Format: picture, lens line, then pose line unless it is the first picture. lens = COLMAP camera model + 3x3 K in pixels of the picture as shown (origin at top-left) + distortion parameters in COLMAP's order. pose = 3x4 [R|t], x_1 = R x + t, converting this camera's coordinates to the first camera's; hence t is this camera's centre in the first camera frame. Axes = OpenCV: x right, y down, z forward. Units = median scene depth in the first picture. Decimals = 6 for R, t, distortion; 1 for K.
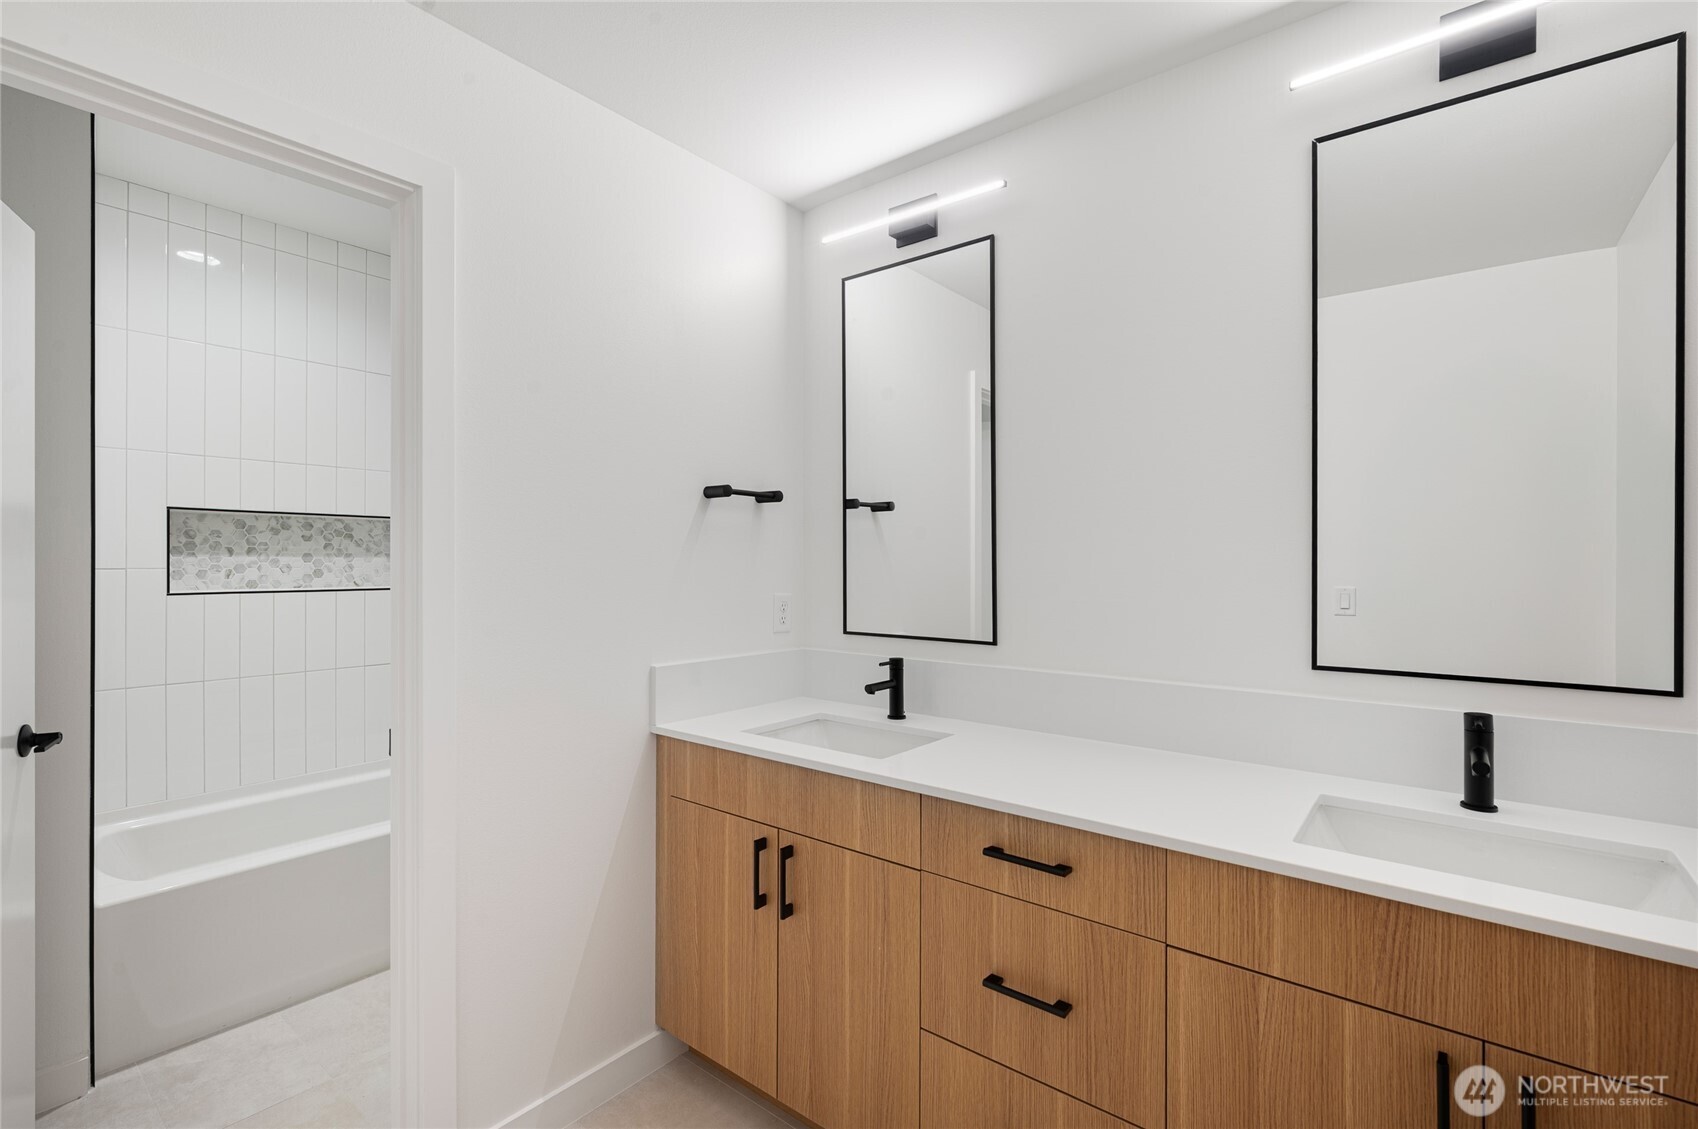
lens RADIAL K [[744.1, 0, 842.8], [0, 744.1, 562.7], [0, 0, 1]] dist [0.000518, 0.001014]
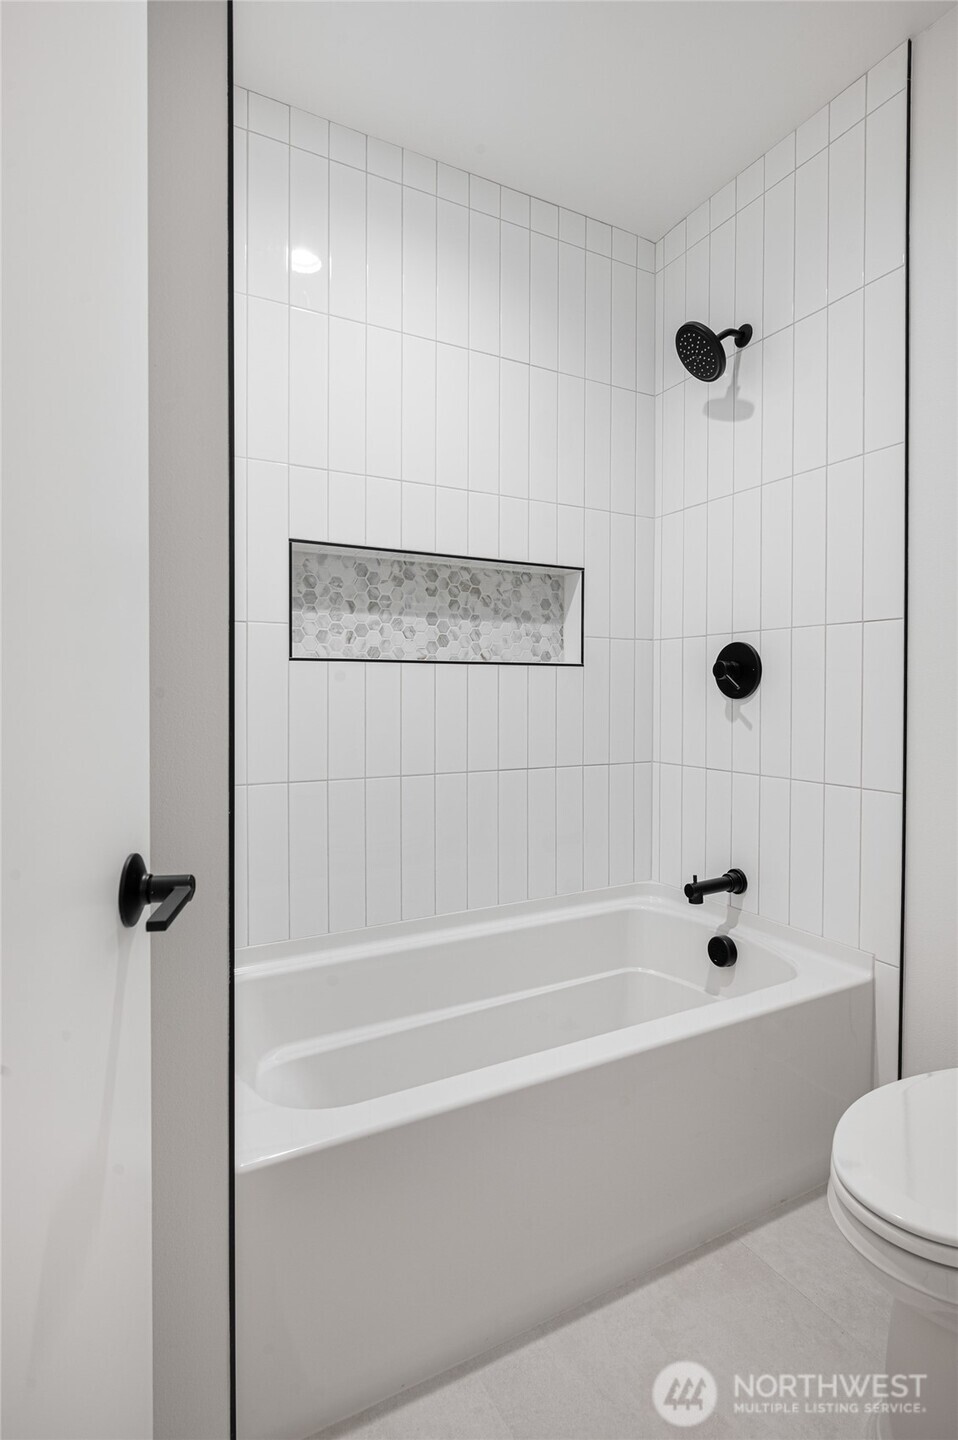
lens RADIAL K [[719.9, 0, 483.0], [0, 719.9, 711.8], [0, 0, 1]] dist [0.003446, -0.000186]
pose [[0.917783, 0.019419, -0.396608, -0.404104], [-0.006810, 0.999426, 0.033176, 0.063784], [0.397025, -0.027748, 0.917388, 0.379376]]
